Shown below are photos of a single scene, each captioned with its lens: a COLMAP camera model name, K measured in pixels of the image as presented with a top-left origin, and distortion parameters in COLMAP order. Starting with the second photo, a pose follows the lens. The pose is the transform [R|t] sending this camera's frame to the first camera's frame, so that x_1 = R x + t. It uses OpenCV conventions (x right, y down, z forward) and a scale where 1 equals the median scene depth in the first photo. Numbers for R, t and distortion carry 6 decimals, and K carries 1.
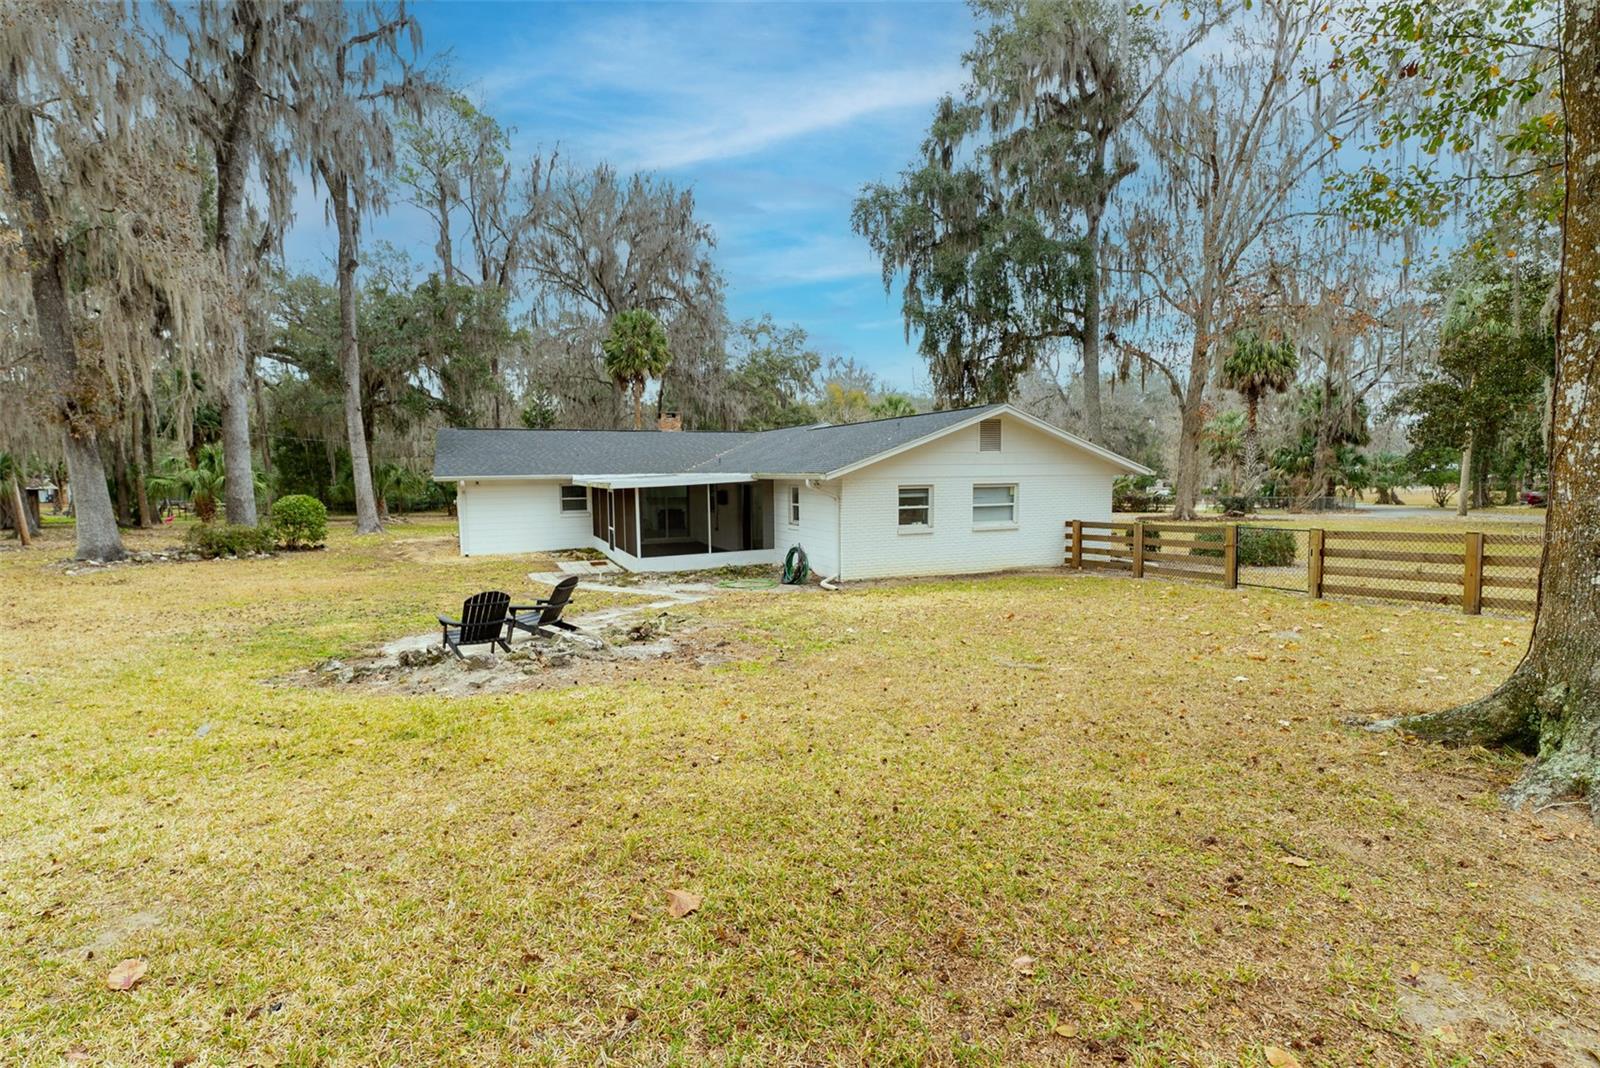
lens RADIAL K [[746.1, 0, 802.0], [0, 746.1, 535.9], [0, 0, 1]] dist [-0.000084, -0.000512]
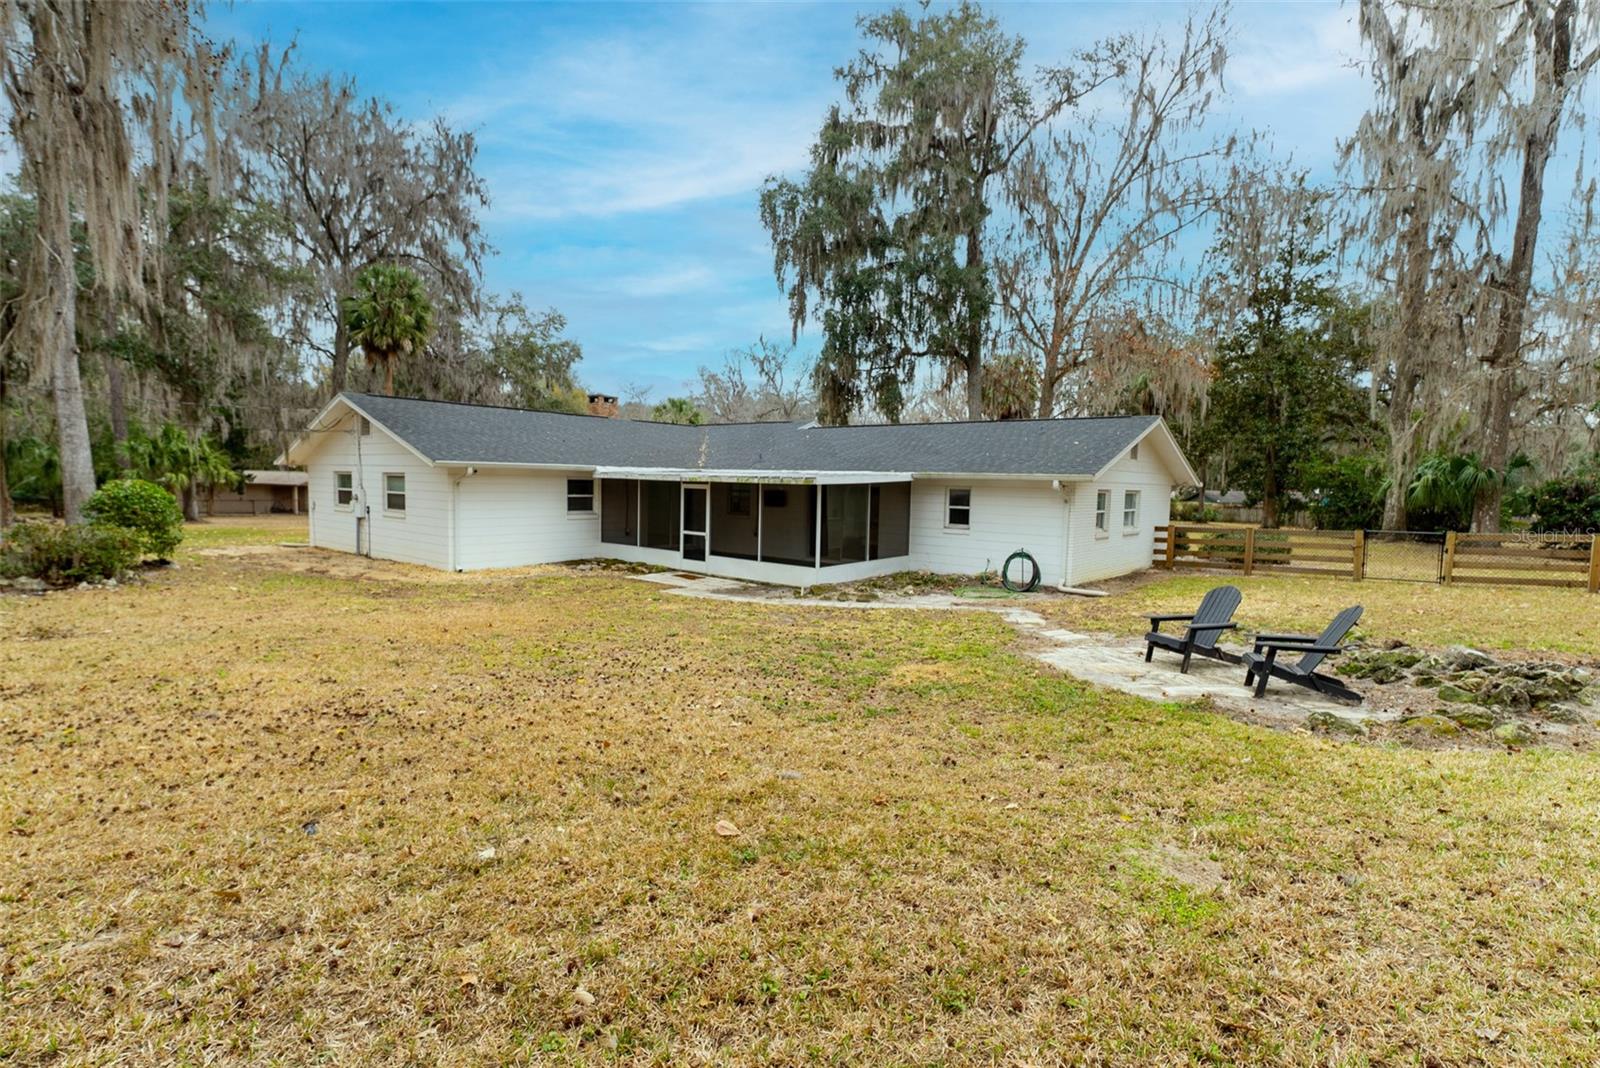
lens RADIAL K [[746.1, 0, 802.0], [0, 746.1, 535.9], [0, 0, 1]] dist [-0.000084, -0.000512]
pose [[0.892635, -0.001389, 0.450778, -0.451562], [0.005985, 0.999944, -0.008770, 0.000650], [-0.450741, 0.010526, 0.892593, 0.192058]]
